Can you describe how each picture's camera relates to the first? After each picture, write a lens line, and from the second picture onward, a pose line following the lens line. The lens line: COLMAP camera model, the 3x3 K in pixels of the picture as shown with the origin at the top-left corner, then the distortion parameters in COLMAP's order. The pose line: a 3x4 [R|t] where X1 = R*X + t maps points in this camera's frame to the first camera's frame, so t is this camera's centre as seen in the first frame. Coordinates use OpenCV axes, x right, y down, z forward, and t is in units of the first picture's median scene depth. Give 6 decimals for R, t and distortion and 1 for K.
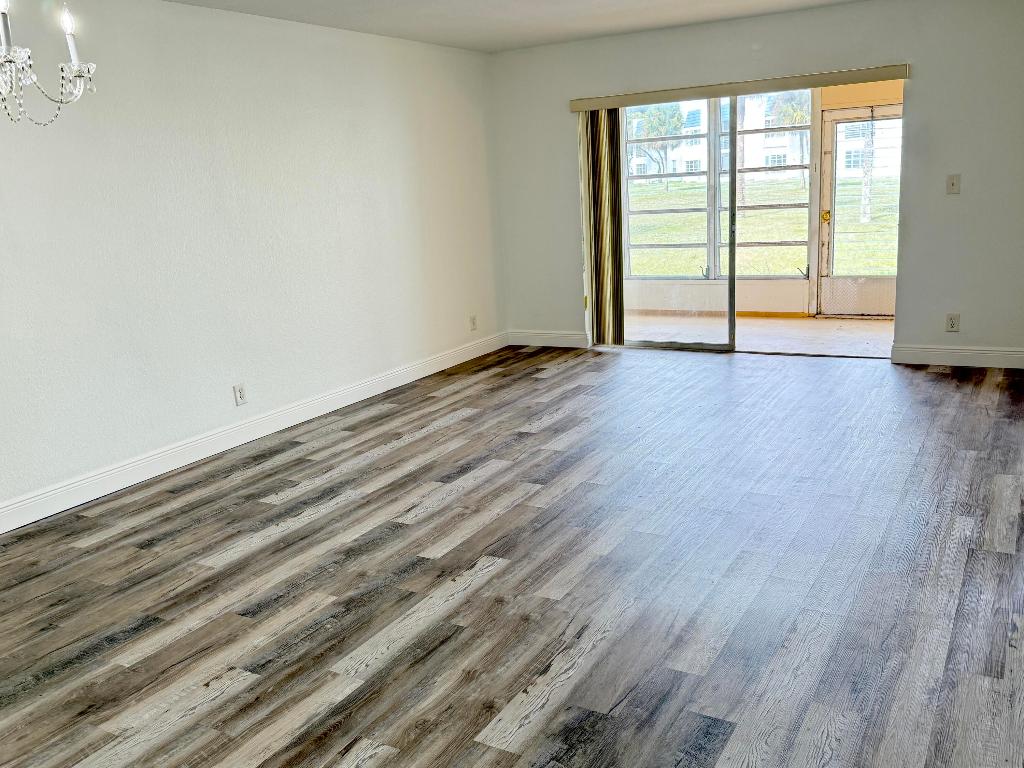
lens RADIAL K [[884.3, 0, 512.0], [0, 884.3, 384.0], [0, 0, 1]] dist [0.116055, -0.189814]
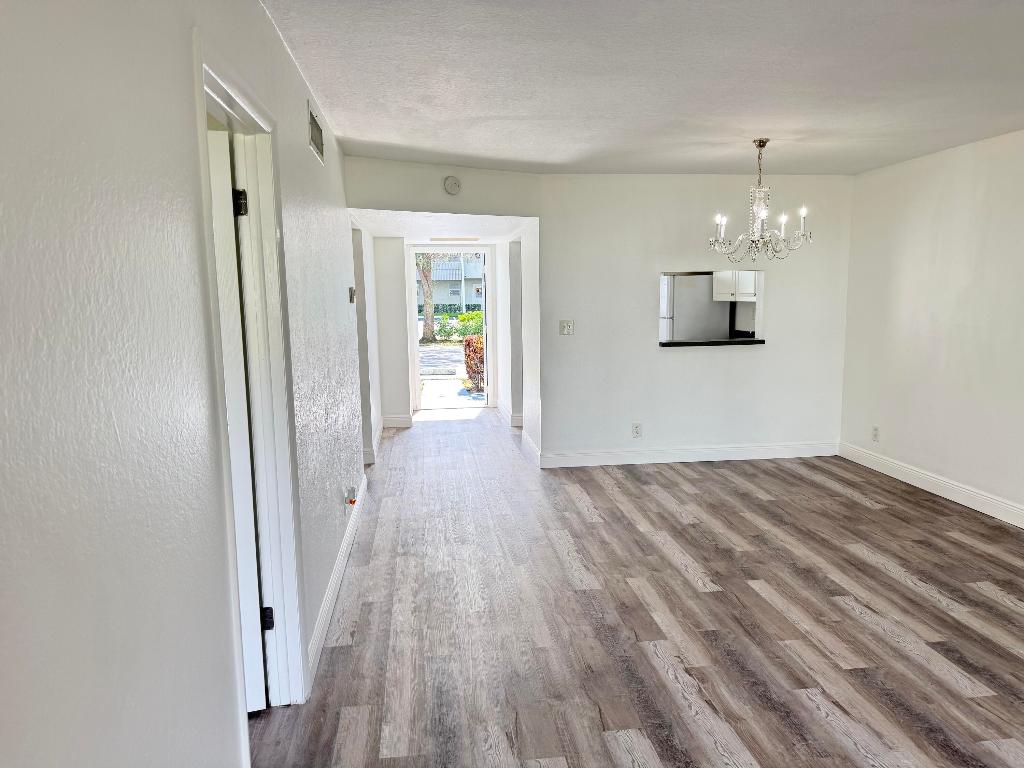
lens RADIAL K [[723.8, 0, 512.0], [0, 723.8, 384.0], [0, 0, 1]] dist [0.003877, -0.004082]
pose [[-0.792987, 0.148195, -0.590940, 0.667695], [-0.078125, 0.937222, 0.339871, -0.353368], [0.604209, 0.315680, -0.731627, 1.273600]]
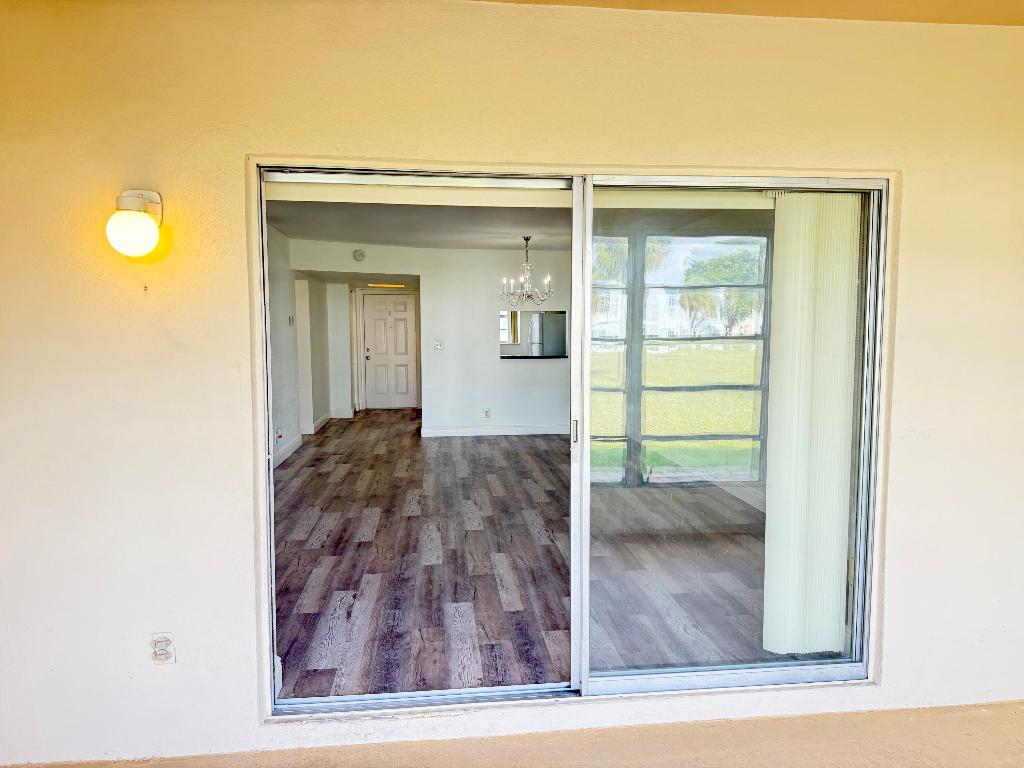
lens RADIAL K [[707.8, 0, 512.0], [0, 707.8, 384.0], [0, 0, 1]] dist [0.165432, -0.288869]
pose [[-0.802691, 0.106005, -0.586898, 0.846877], [-0.087458, 0.952516, 0.291658, -0.534367], [0.589947, 0.285440, -0.755306, 2.110193]]
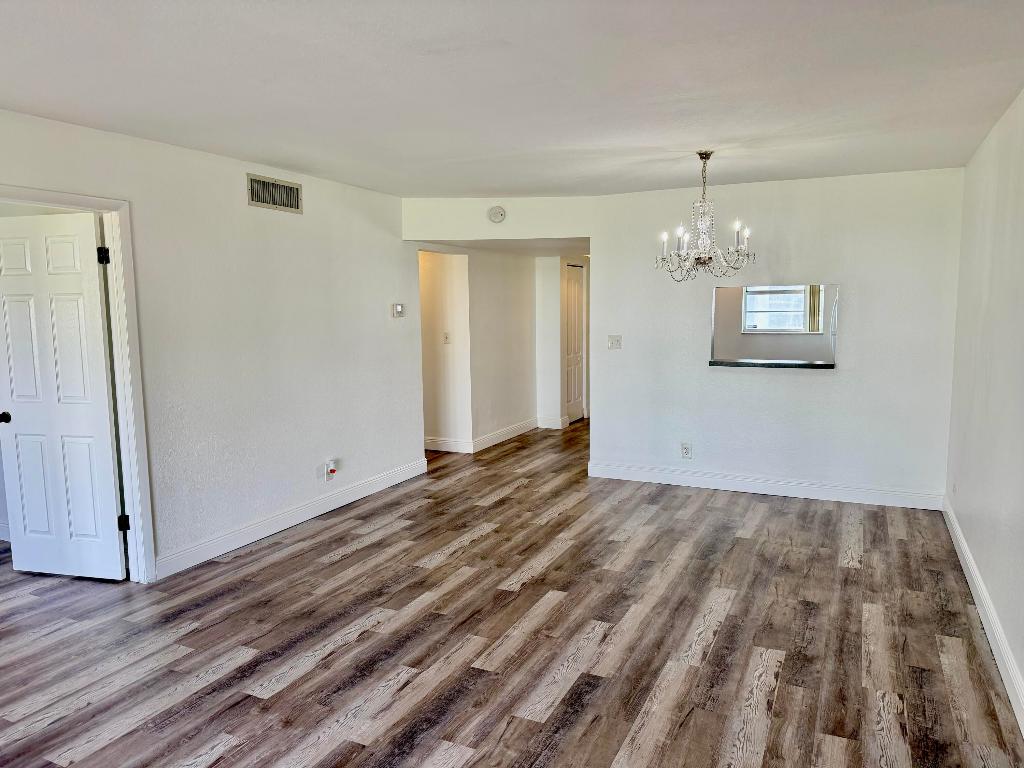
lens RADIAL K [[715.7, 0, 512.0], [0, 715.7, 384.0], [0, 0, 1]] dist [0.011208, -0.004502]
pose [[-0.994179, 0.078544, -0.073751, 0.026969], [0.049467, 0.940857, 0.335173, -0.404002], [0.095715, 0.329574, -0.939266, 1.648575]]
